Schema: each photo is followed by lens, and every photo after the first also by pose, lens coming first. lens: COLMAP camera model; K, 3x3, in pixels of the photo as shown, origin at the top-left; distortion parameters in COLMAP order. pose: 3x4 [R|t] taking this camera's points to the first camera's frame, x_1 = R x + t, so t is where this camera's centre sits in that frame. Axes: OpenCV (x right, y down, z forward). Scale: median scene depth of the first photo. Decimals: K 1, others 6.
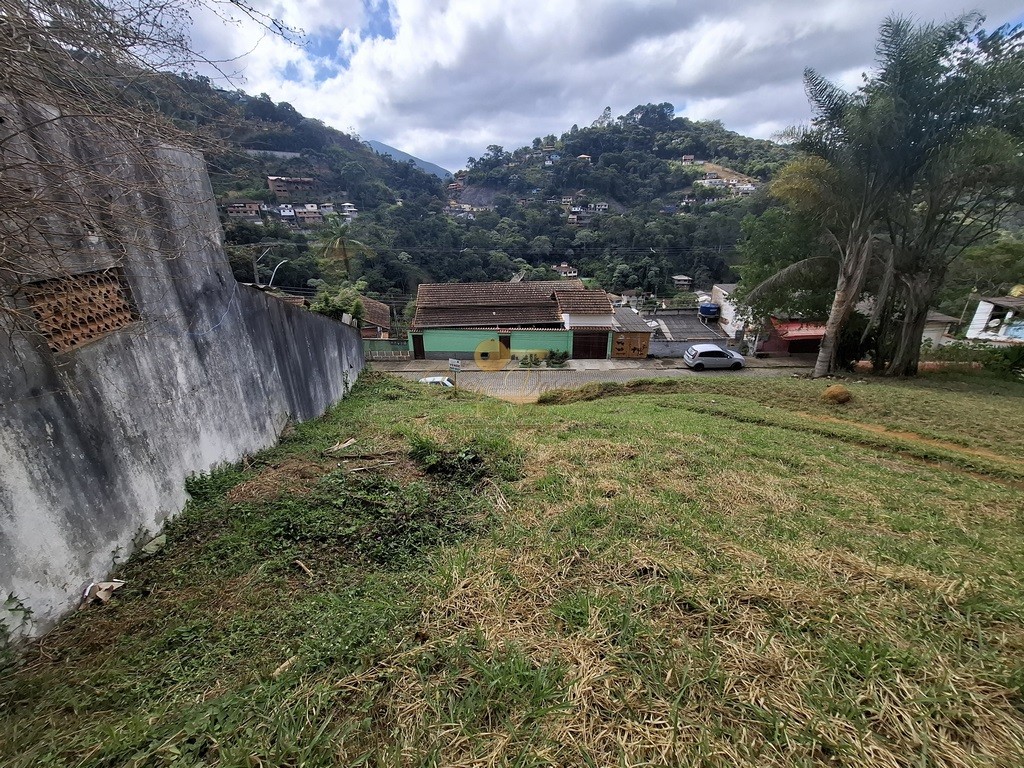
lens RADIAL K [[398.5, 0, 515.8], [0, 398.5, 375.7], [0, 0, 1]] dist [-0.000556, 0.000462]
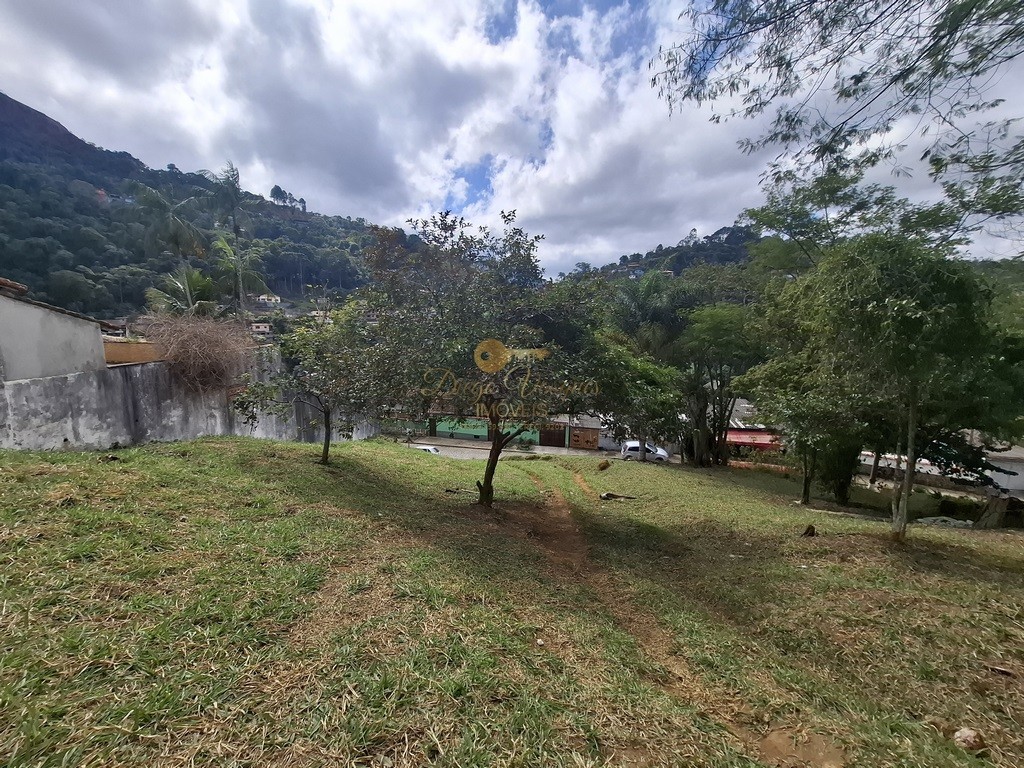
lens RADIAL K [[398.5, 0, 520.8], [0, 398.5, 380.6], [0, 0, 1]] dist [-0.000556, 0.000462]
pose [[0.976725, 0.052137, -0.208062, 0.046858], [-0.097953, 0.971374, -0.216420, 0.005635], [0.190822, 0.231763, 0.953872, -0.042983]]
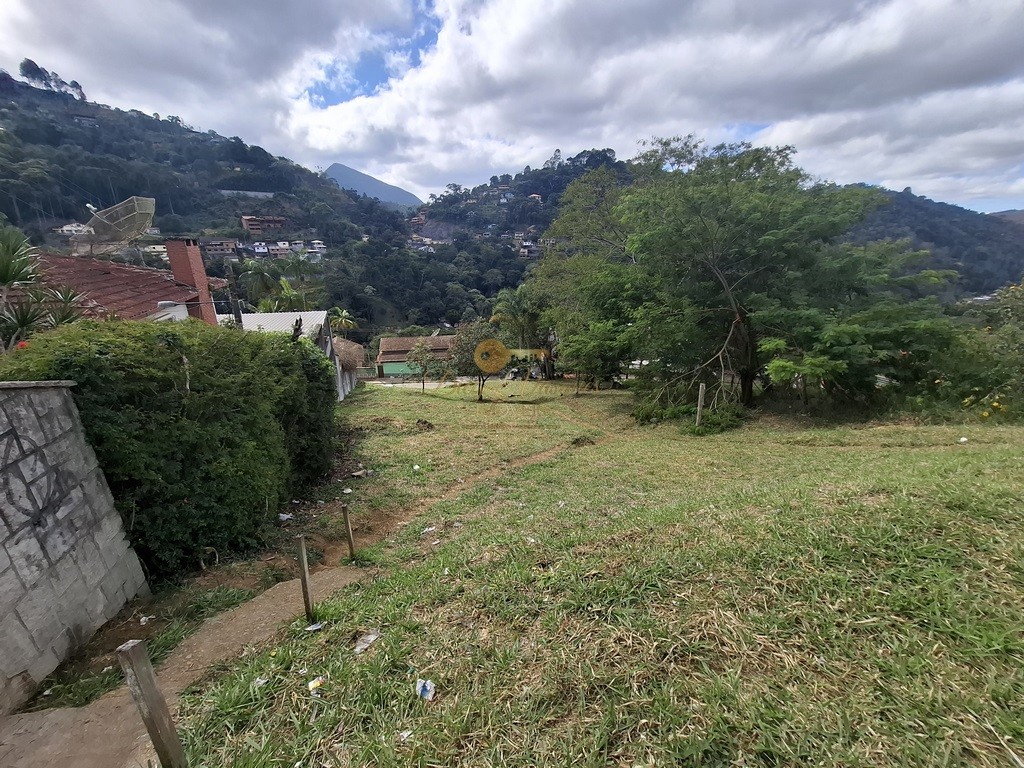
lens RADIAL K [[398.5, 0, 520.5], [0, 398.5, 373.8], [0, 0, 1]] dist [-0.000556, 0.000462]
pose [[0.995785, -0.014155, 0.090620, 0.040204], [0.018512, 0.998703, -0.047426, 0.002880], [-0.089831, 0.048904, 0.994756, -0.149201]]
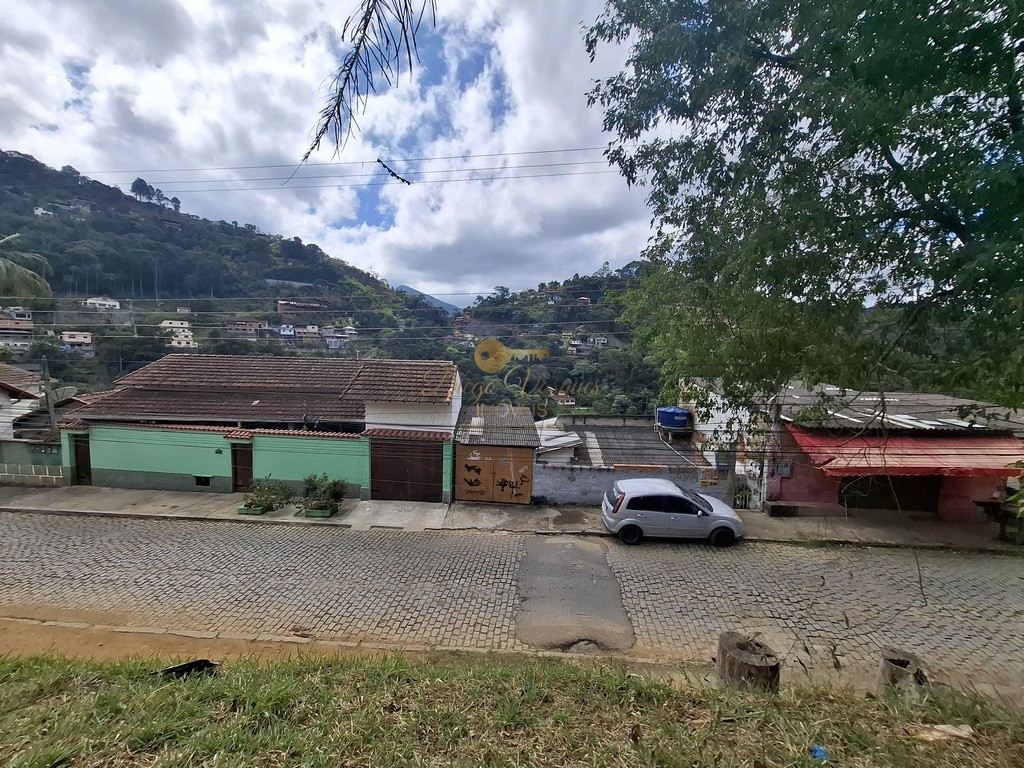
lens RADIAL K [[398.5, 0, 515.3], [0, 398.5, 381.0], [0, 0, 1]] dist [-0.000556, 0.000462]
pose [[0.998914, 0.037350, -0.027863, 0.043480], [-0.044047, 0.951976, -0.302988, -0.005370], [0.015209, 0.303886, 0.952587, 0.070031]]
